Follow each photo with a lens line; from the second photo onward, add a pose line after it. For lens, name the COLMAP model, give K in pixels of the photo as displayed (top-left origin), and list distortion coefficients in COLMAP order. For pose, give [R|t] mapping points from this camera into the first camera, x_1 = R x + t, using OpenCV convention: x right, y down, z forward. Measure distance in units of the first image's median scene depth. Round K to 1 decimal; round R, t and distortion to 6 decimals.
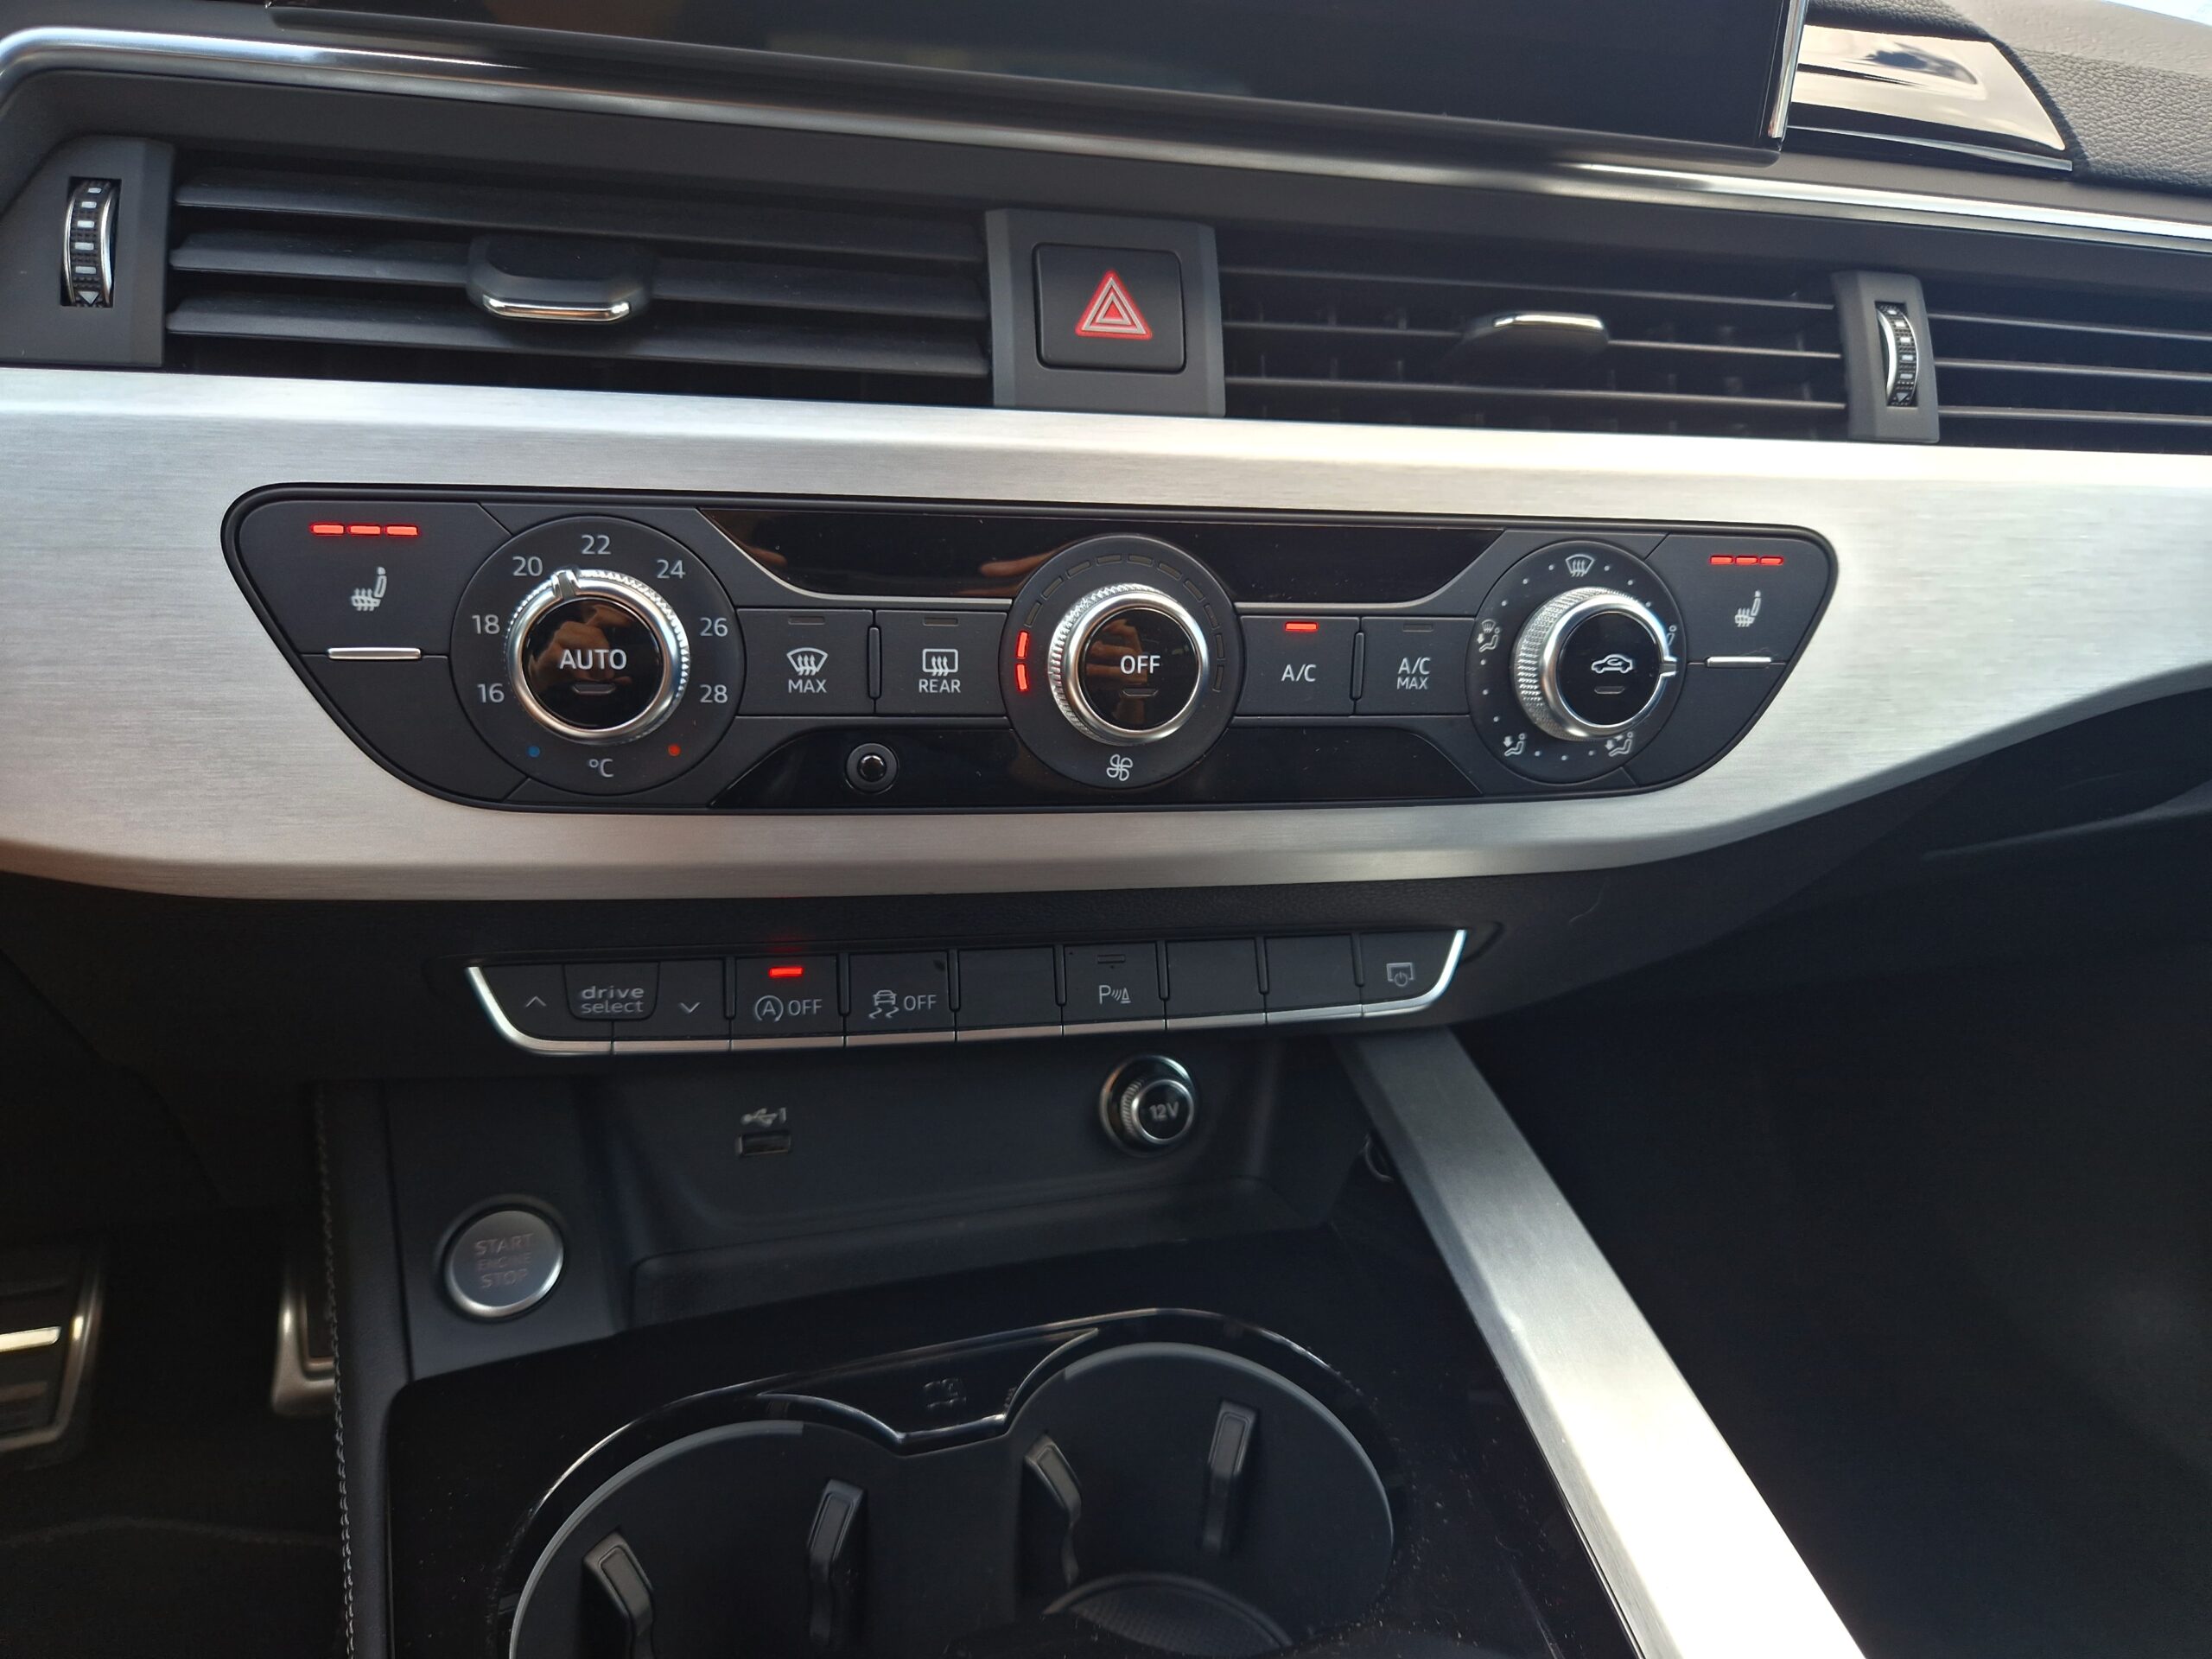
lens RADIAL K [[1581.3, 0, 1129.1], [0, 1581.3, 824.6], [0, 0, 1]] dist [0.031617, -0.047585]
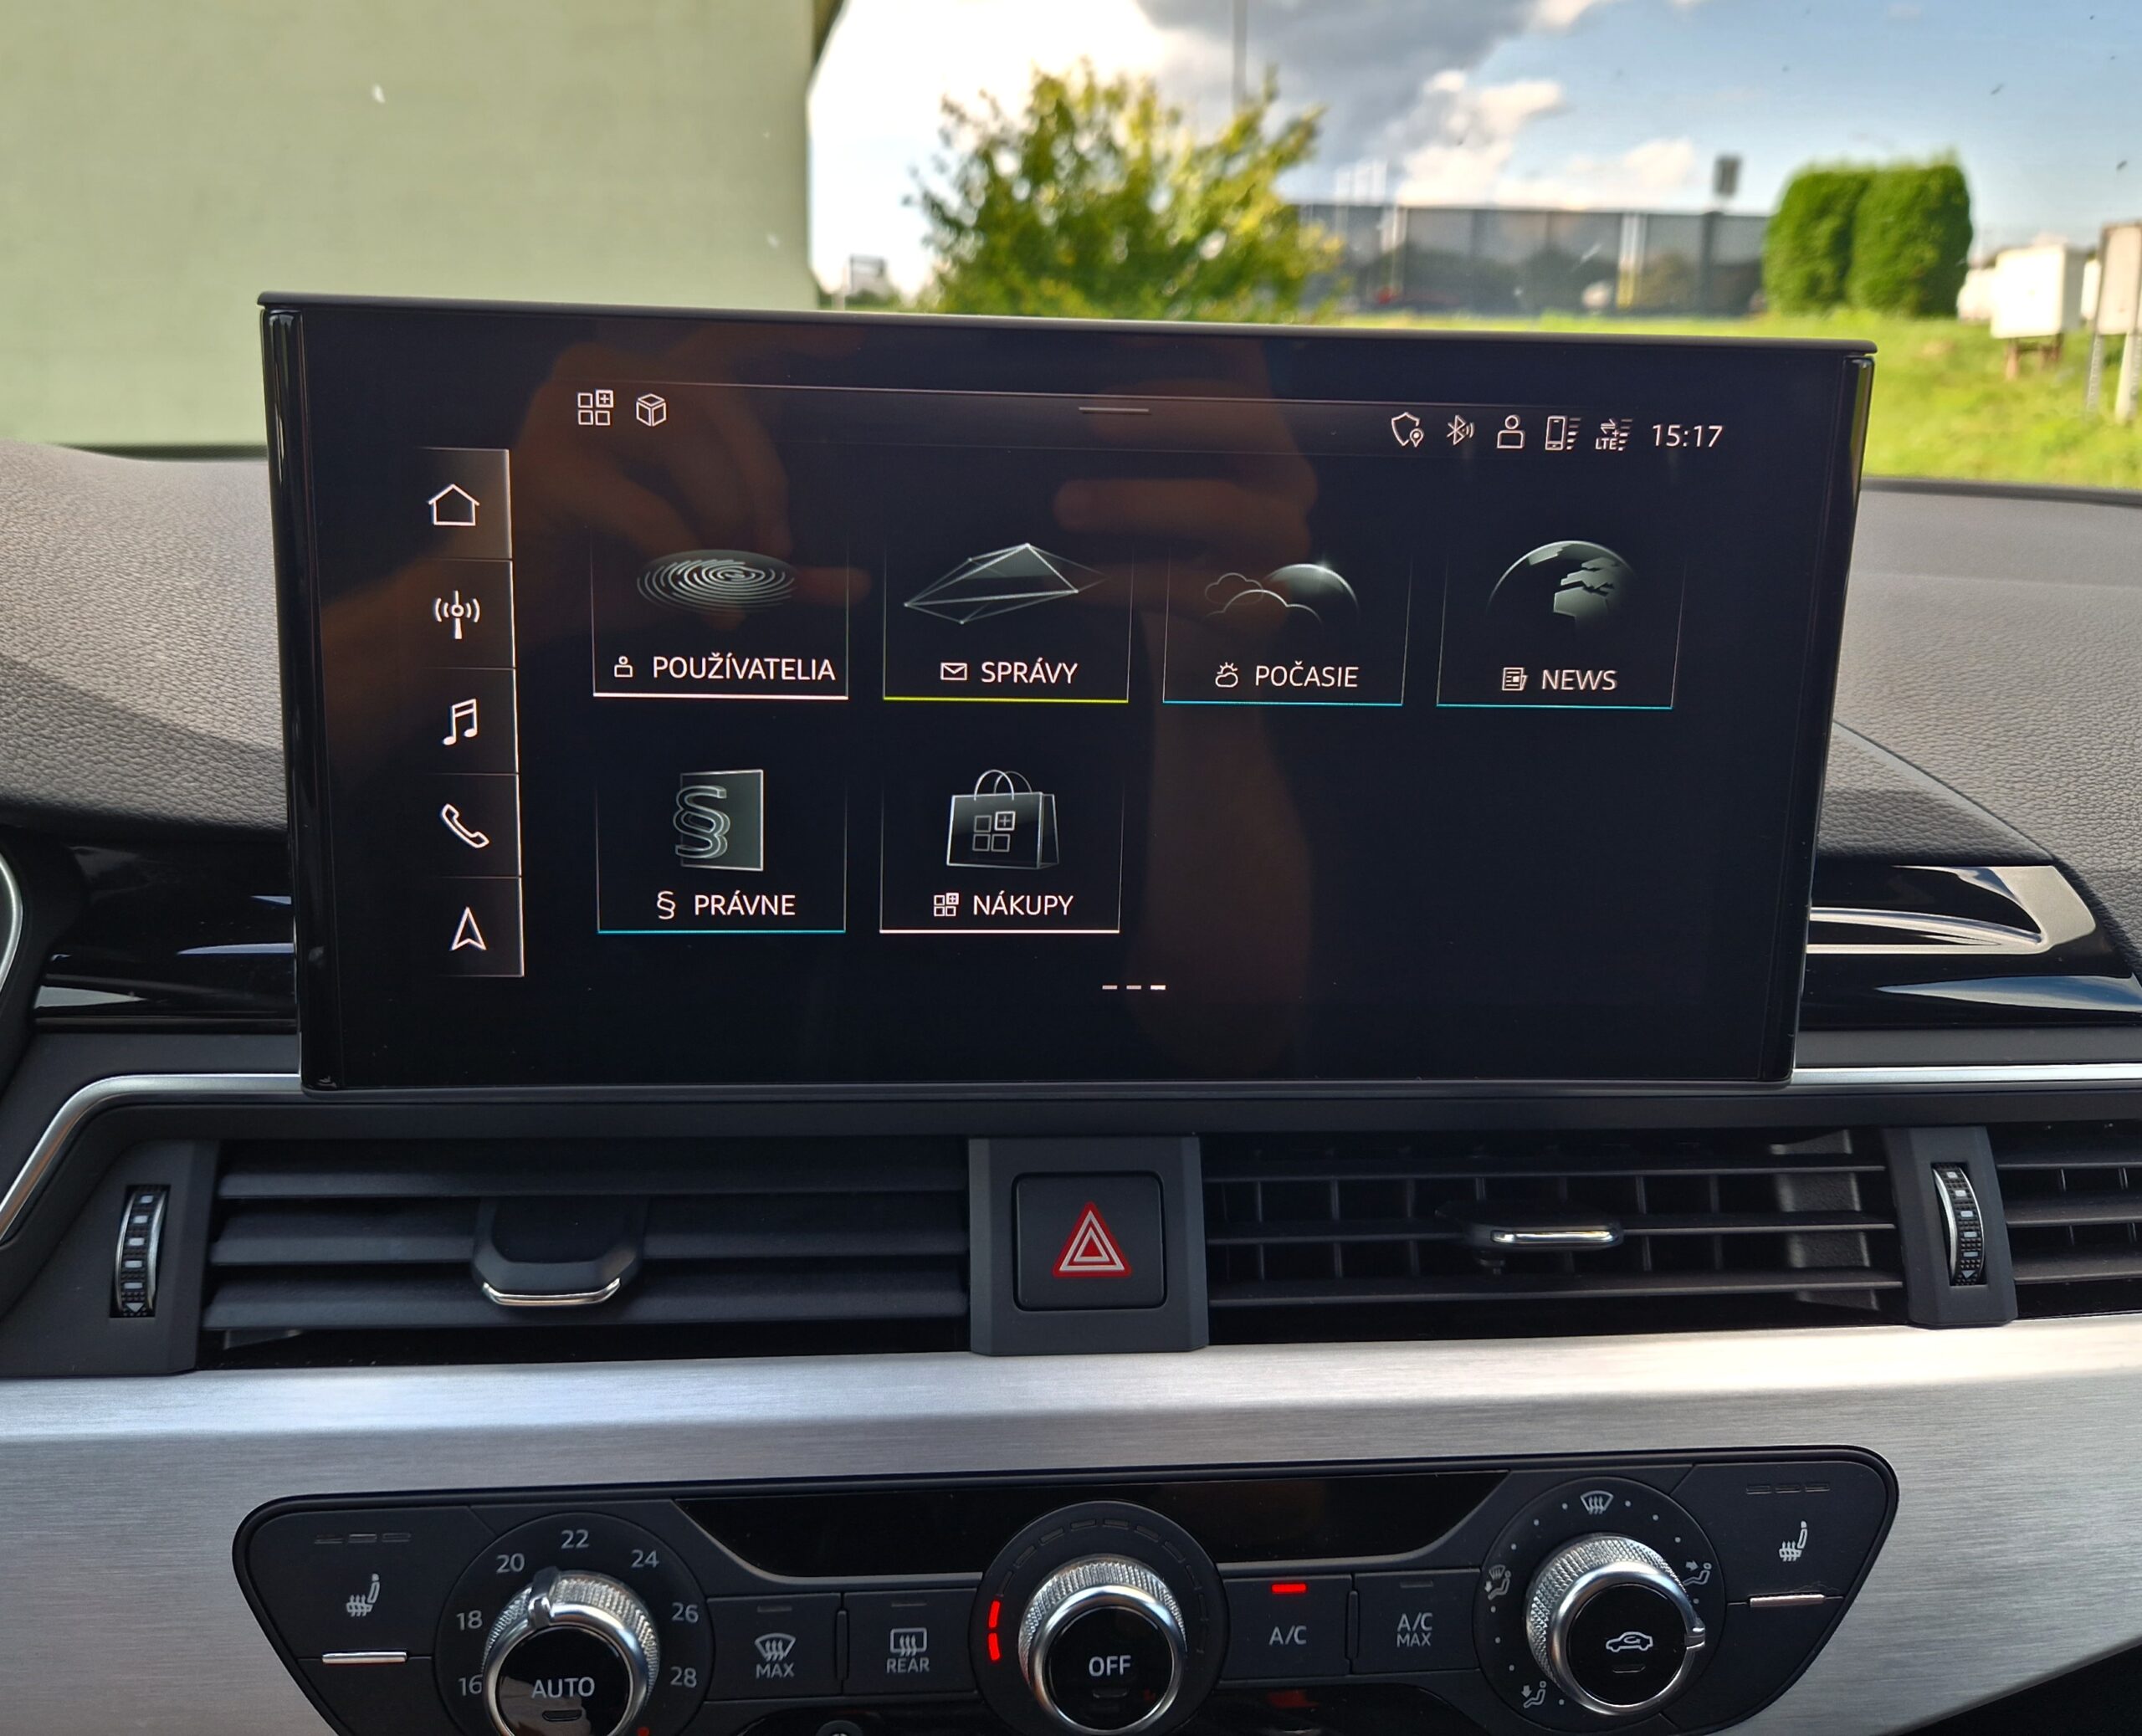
lens RADIAL K [[1867.8, 0, 1028.2], [0, 1867.8, 712.3], [0, 0, 1]] dist [0.002842, 0.001190]
pose [[0.990309, -0.011557, -0.138400, 0.116535], [-0.009065, 0.989027, -0.147458, -0.483225], [0.138586, 0.147283, 0.979337, -0.202684]]
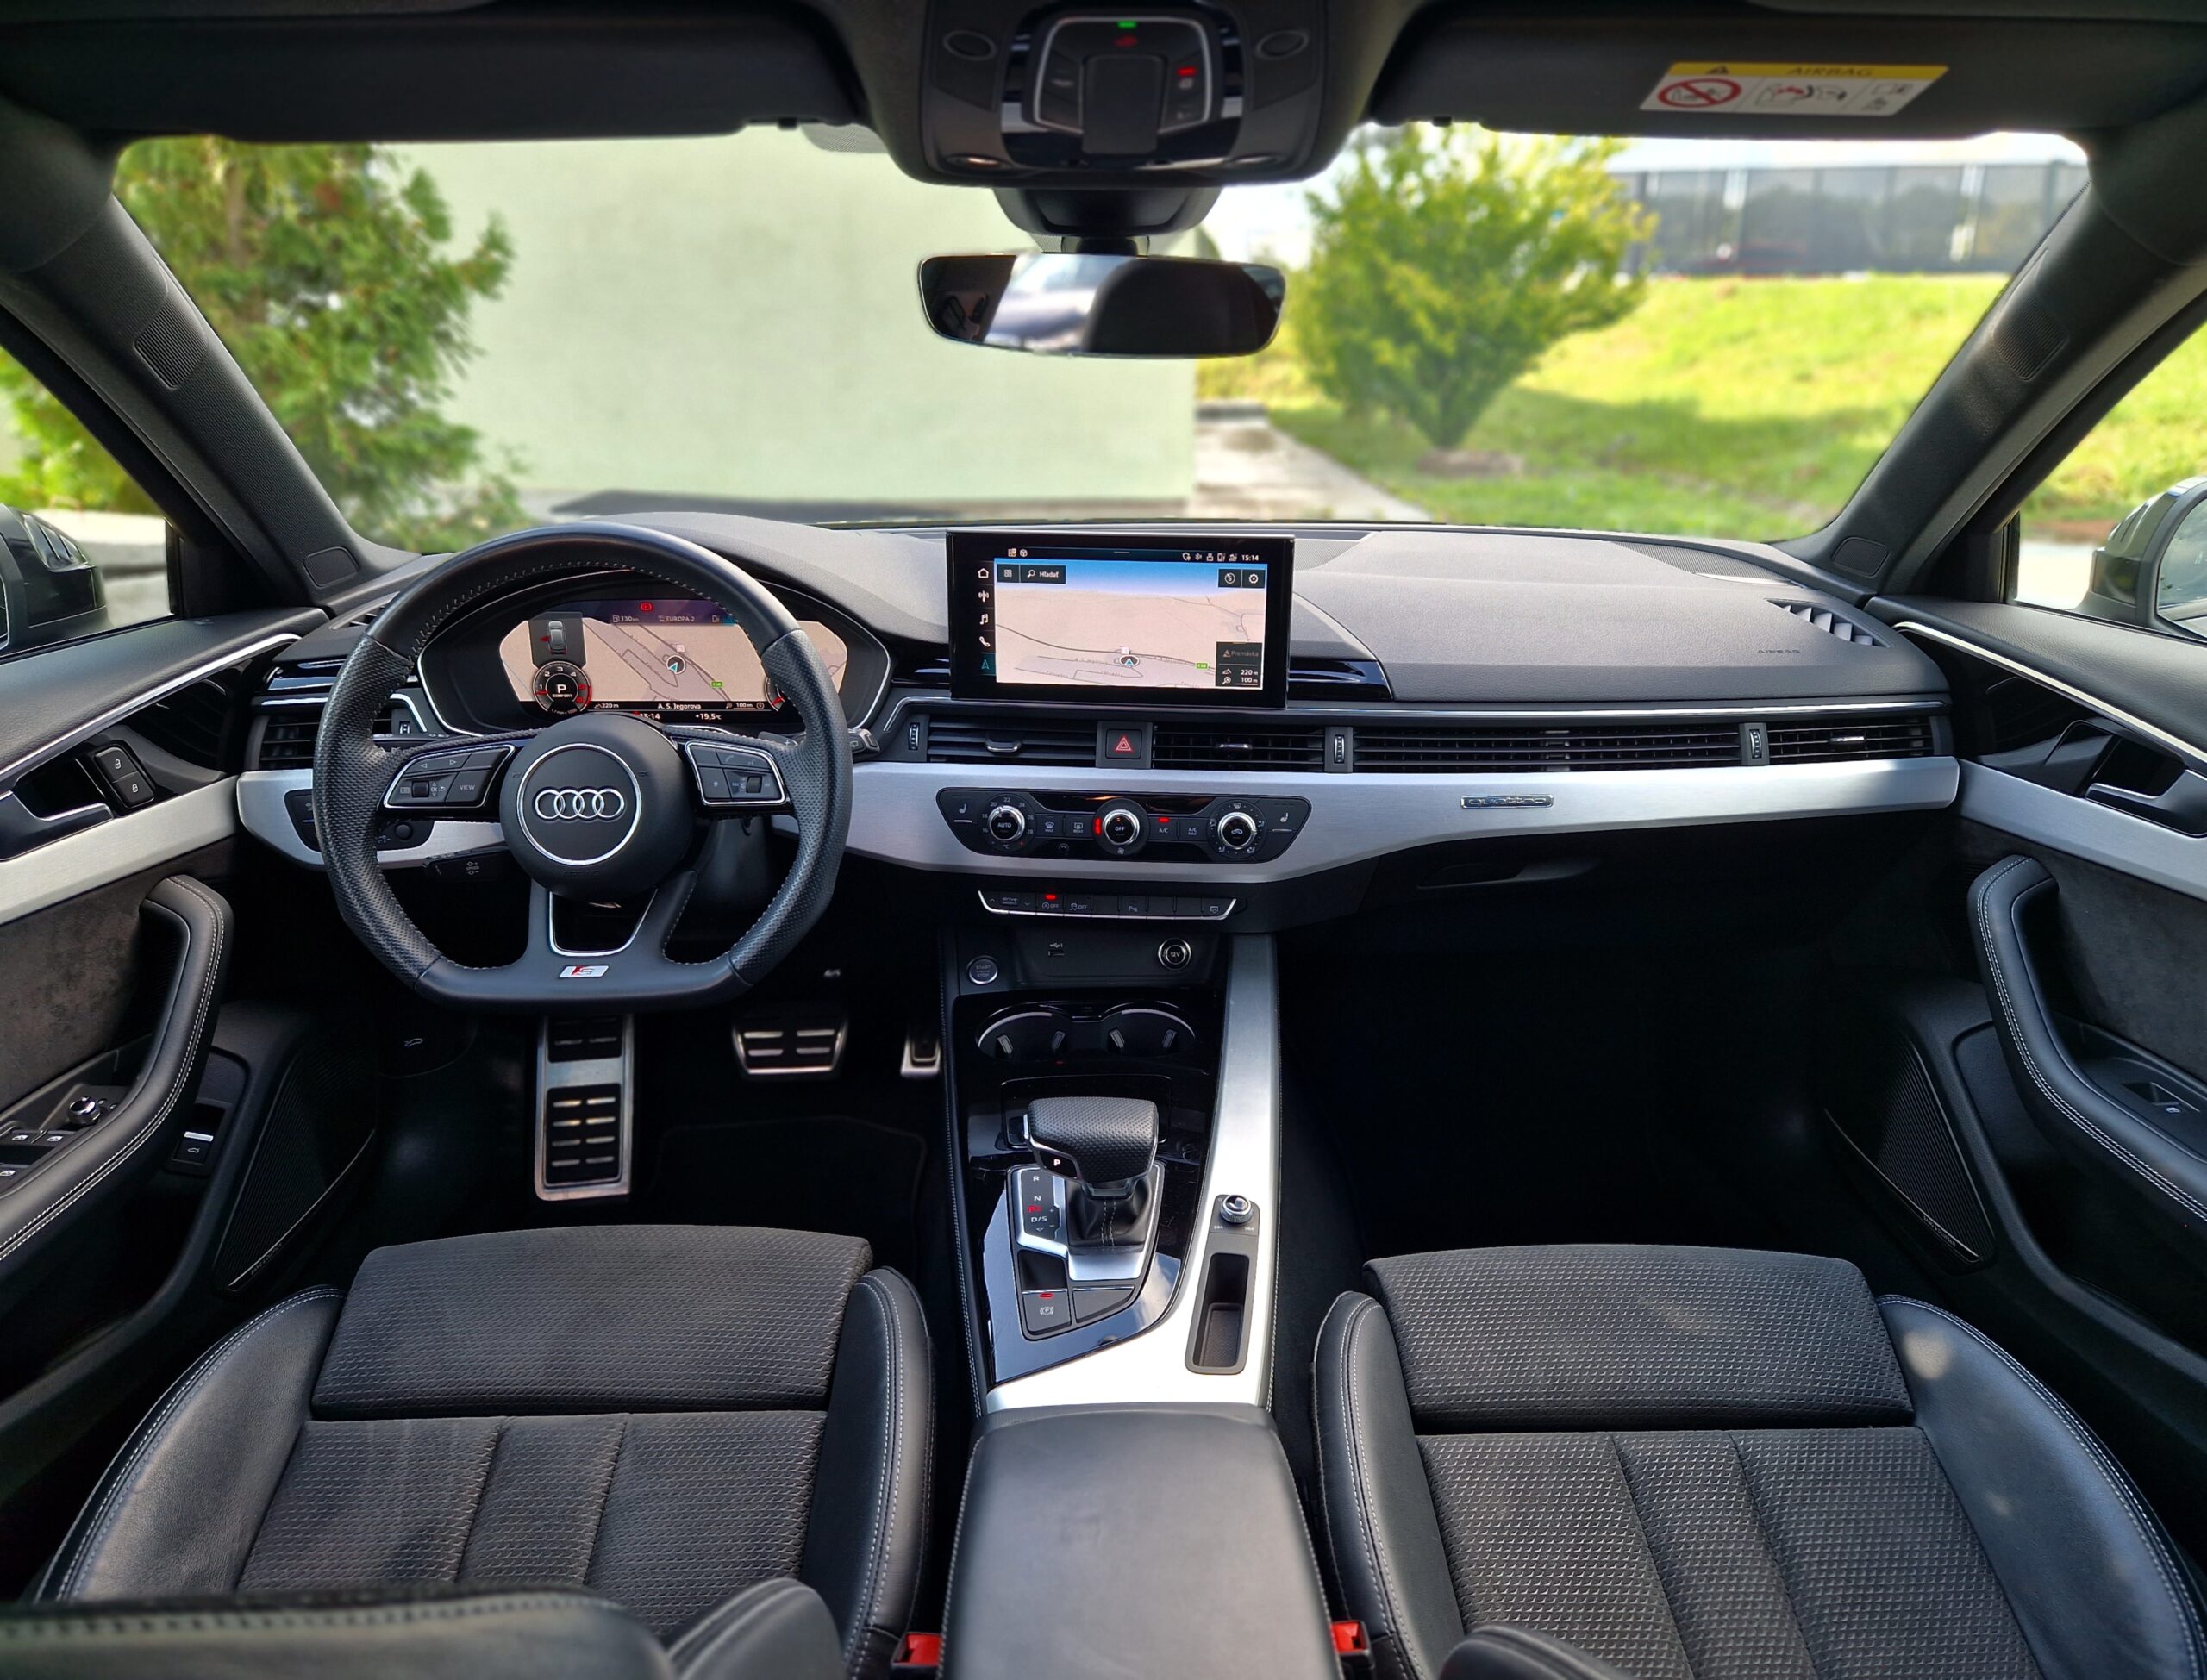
lens RADIAL K [[1559.8, 0, 1104.0], [0, 1559.8, 834.7], [0, 0, 1]] dist [0.039876, 0.001196]
pose [[0.947919, 0.043866, -0.315477, 1.285620], [-0.049351, 0.998737, -0.009413, -0.038332], [0.314666, 0.024492, 0.948886, -3.027854]]
